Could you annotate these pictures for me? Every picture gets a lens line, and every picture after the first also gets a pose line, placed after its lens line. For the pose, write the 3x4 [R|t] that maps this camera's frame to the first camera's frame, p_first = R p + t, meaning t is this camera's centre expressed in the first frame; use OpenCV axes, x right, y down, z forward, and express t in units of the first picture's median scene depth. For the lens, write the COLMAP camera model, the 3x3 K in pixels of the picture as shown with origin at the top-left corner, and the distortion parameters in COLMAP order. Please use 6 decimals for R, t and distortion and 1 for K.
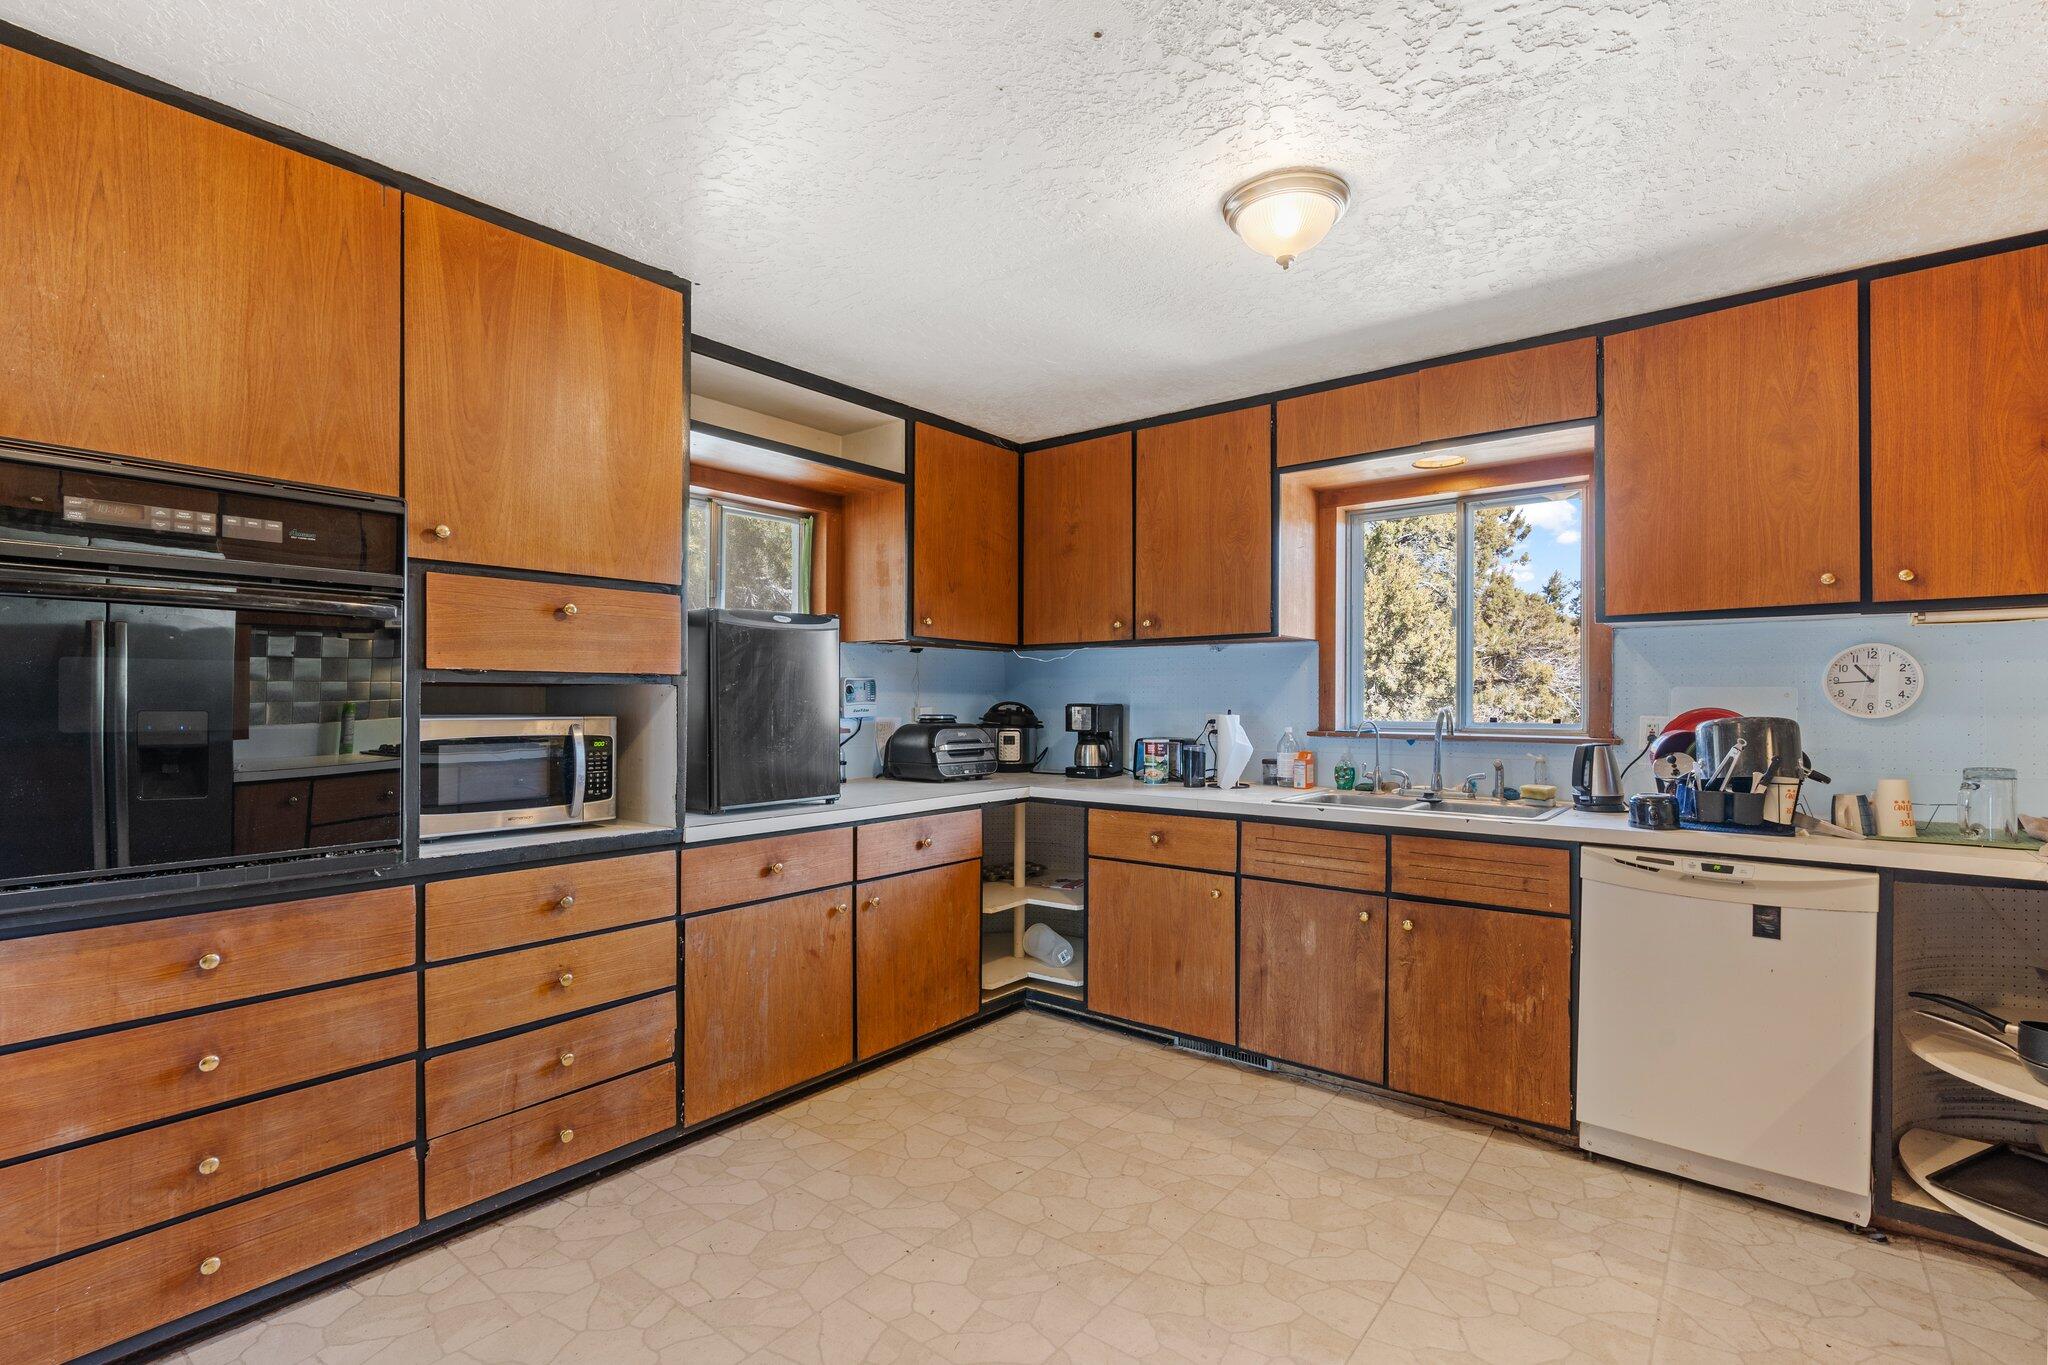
lens RADIAL K [[949.8, 0, 1023.0], [0, 949.8, 700.6], [0, 0, 1]] dist [-0.003360, 0.001433]
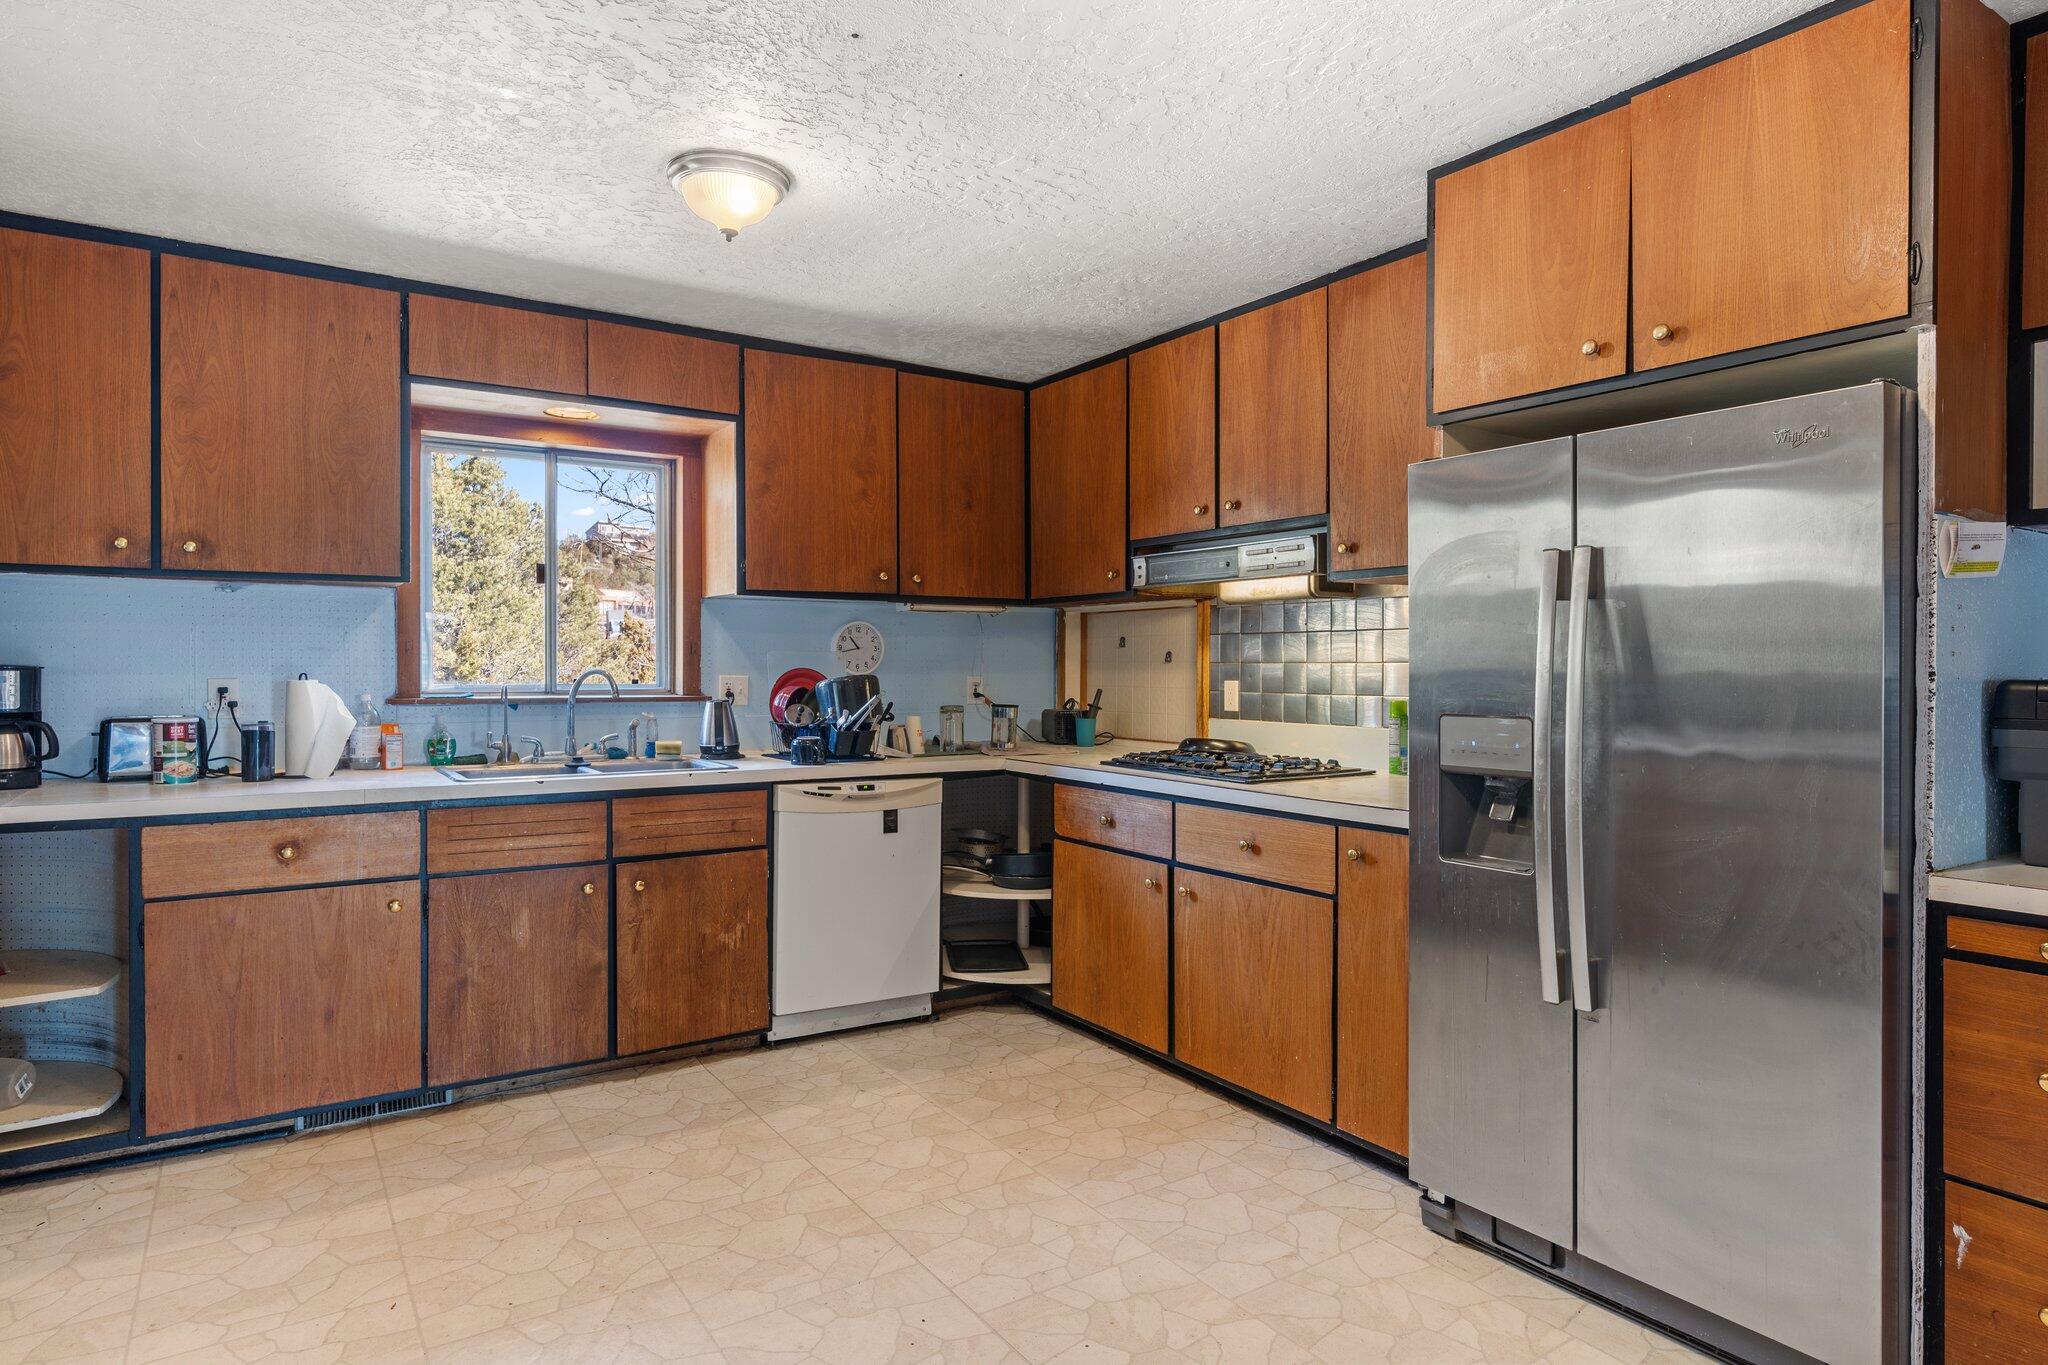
lens RADIAL K [[1159.7, 0, 1021.0], [0, 1159.7, 674.3], [0, 0, 1]] dist [-0.001506, 0.000739]
pose [[0.304734, -0.009253, 0.952393, -0.634226], [-0.003303, 0.999937, 0.010771, -0.001577], [-0.952432, -0.006429, 0.304684, 0.242509]]
